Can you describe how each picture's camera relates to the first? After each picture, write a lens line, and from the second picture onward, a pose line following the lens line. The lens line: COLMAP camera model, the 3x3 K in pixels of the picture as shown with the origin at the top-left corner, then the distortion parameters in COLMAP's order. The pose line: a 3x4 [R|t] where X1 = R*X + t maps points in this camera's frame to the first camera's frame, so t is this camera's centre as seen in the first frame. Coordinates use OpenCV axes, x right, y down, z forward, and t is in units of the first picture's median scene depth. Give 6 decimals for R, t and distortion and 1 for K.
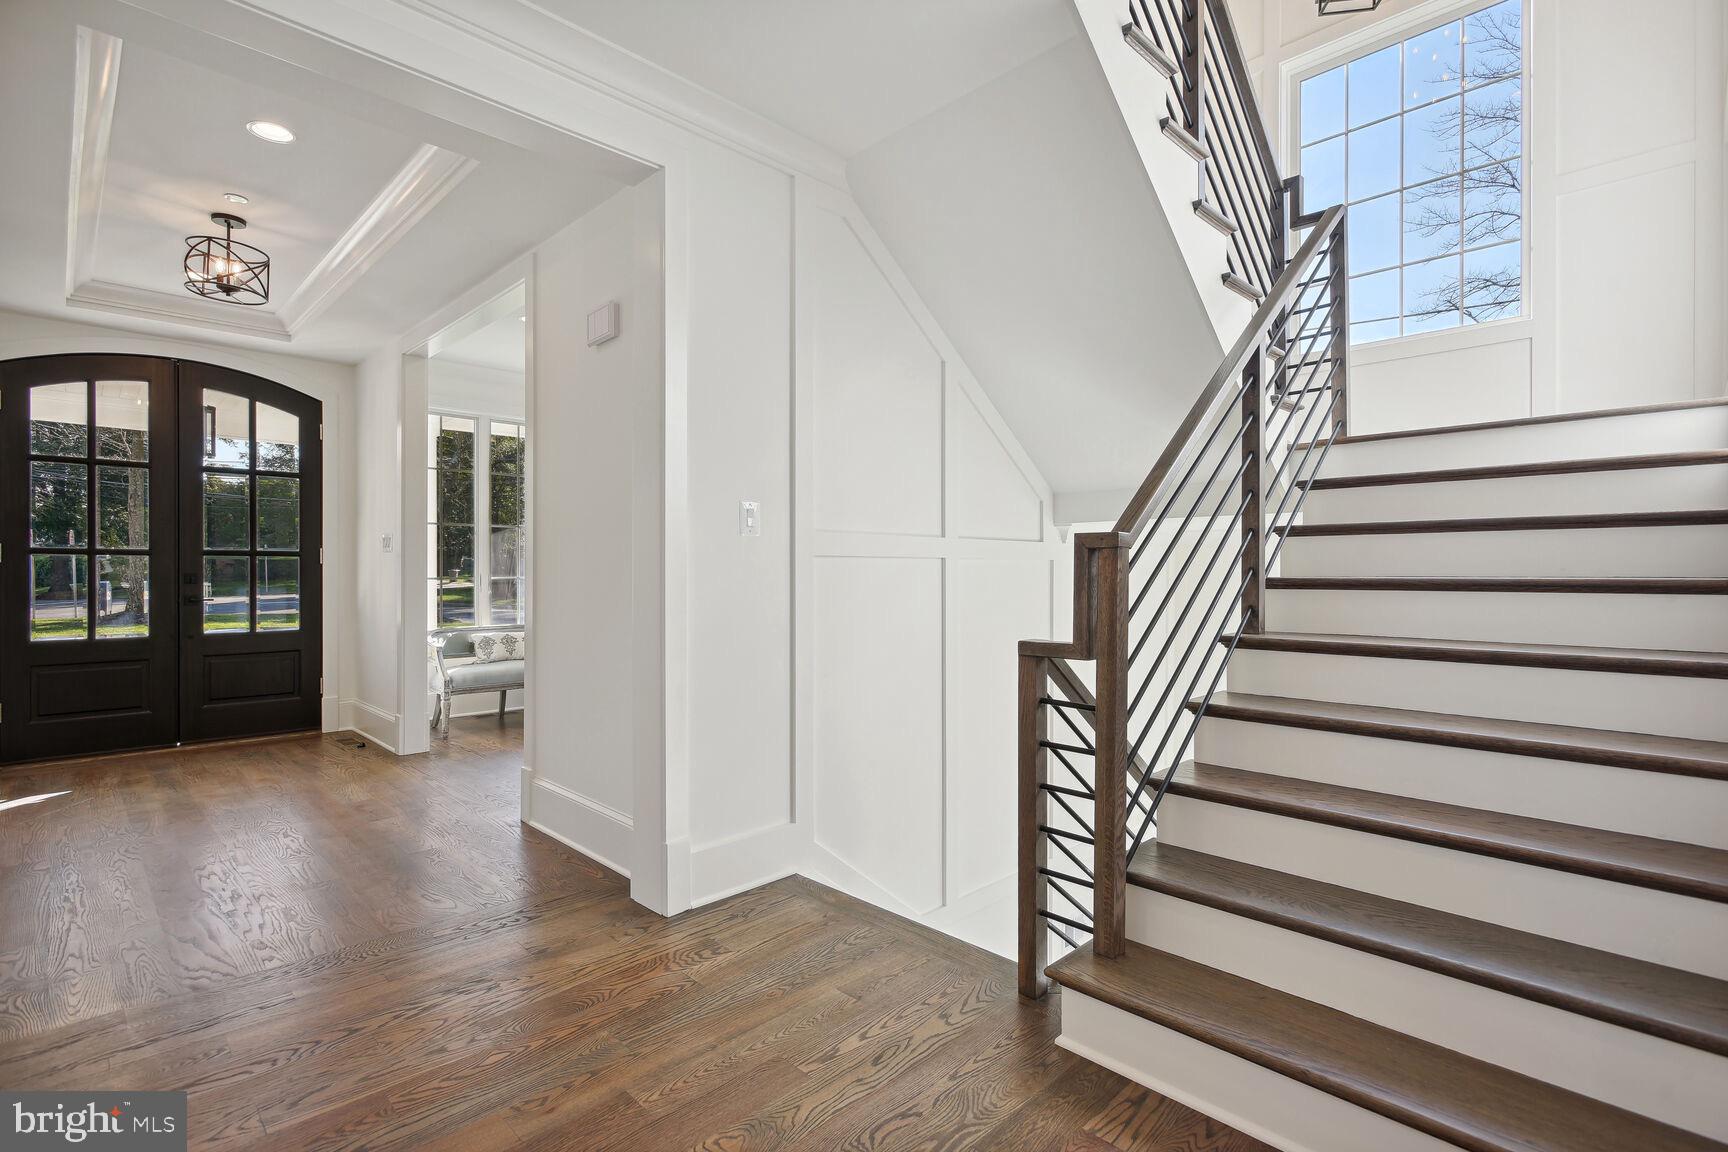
lens RADIAL K [[813.5, 0, 864.0], [0, 813.5, 576.0], [0, 0, 1]] dist [-0.006366, 0.001344]
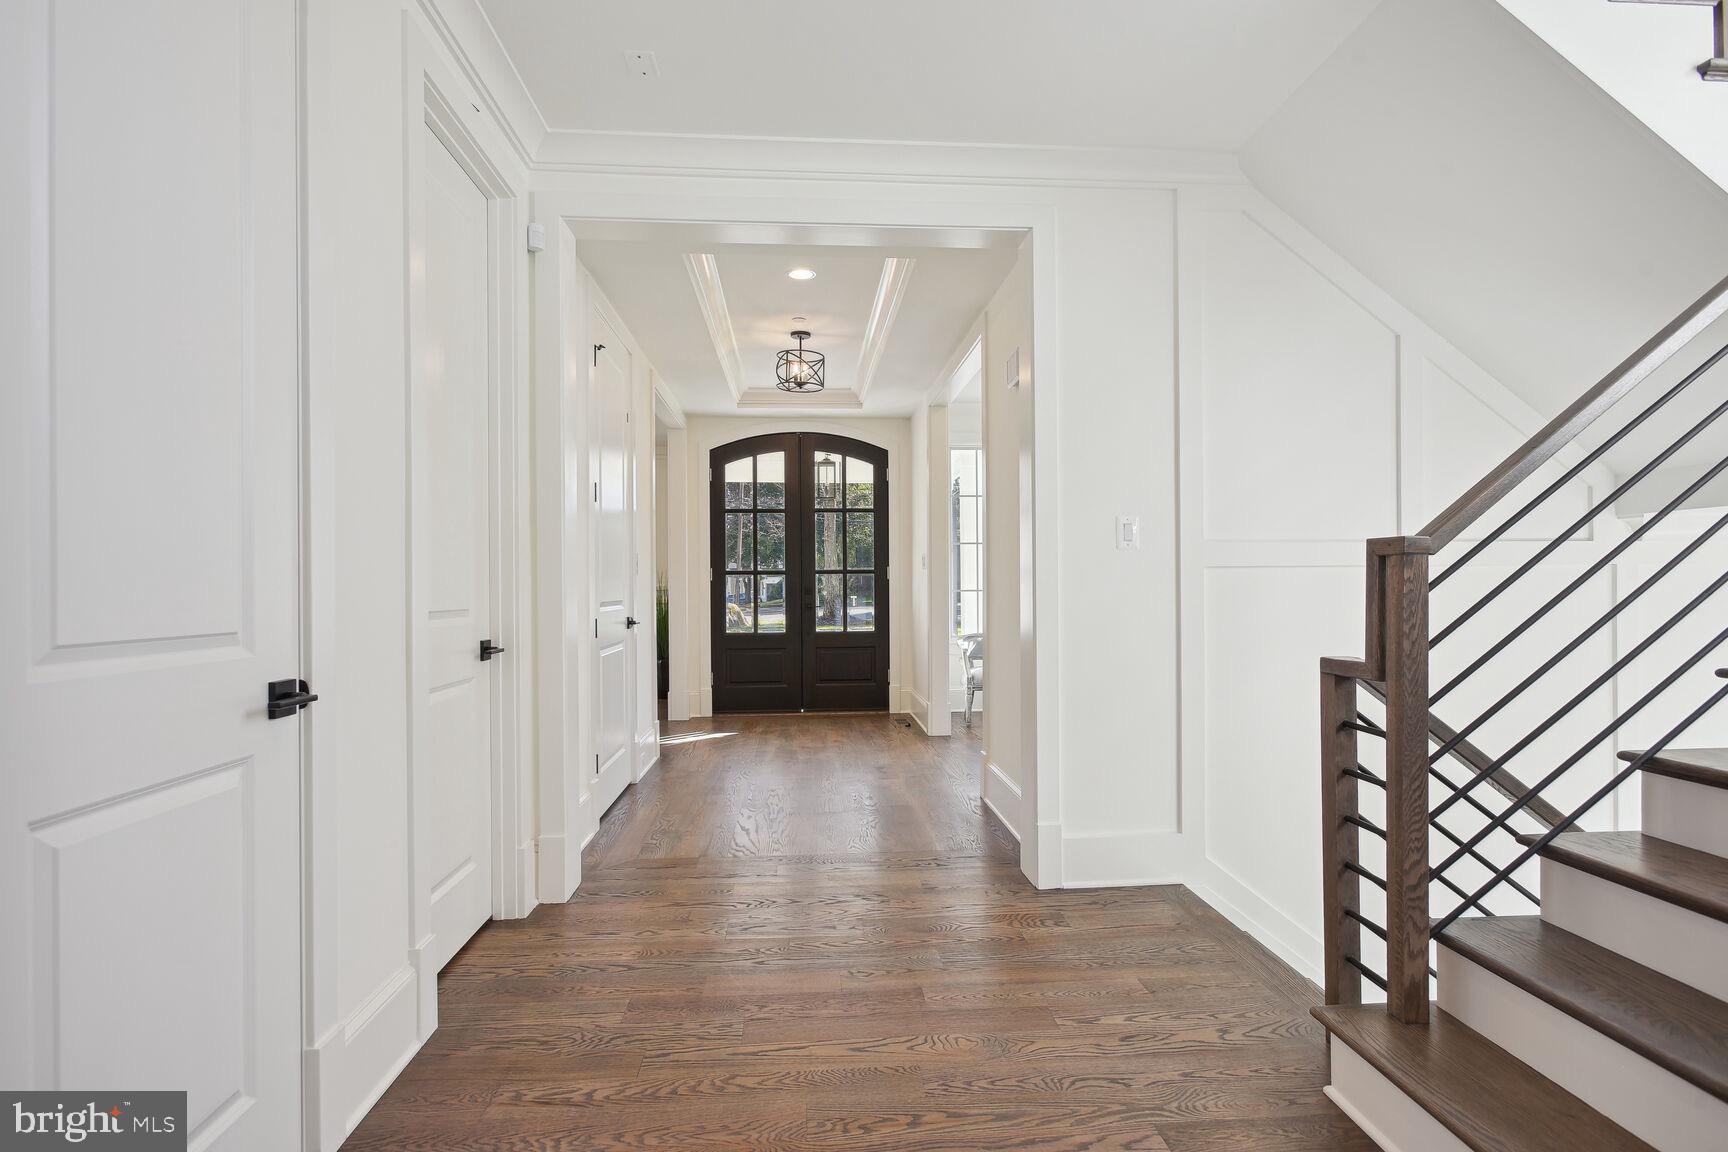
lens RADIAL K [[849.8, 0, 862.9], [0, 849.8, 587.9], [0, 0, 1]] dist [-0.002416, 0.000693]
pose [[0.756405, -0.004700, -0.654087, 0.322993], [0.005392, 0.999985, -0.000950, -0.000595], [0.654081, -0.002808, 0.756419, -0.051218]]
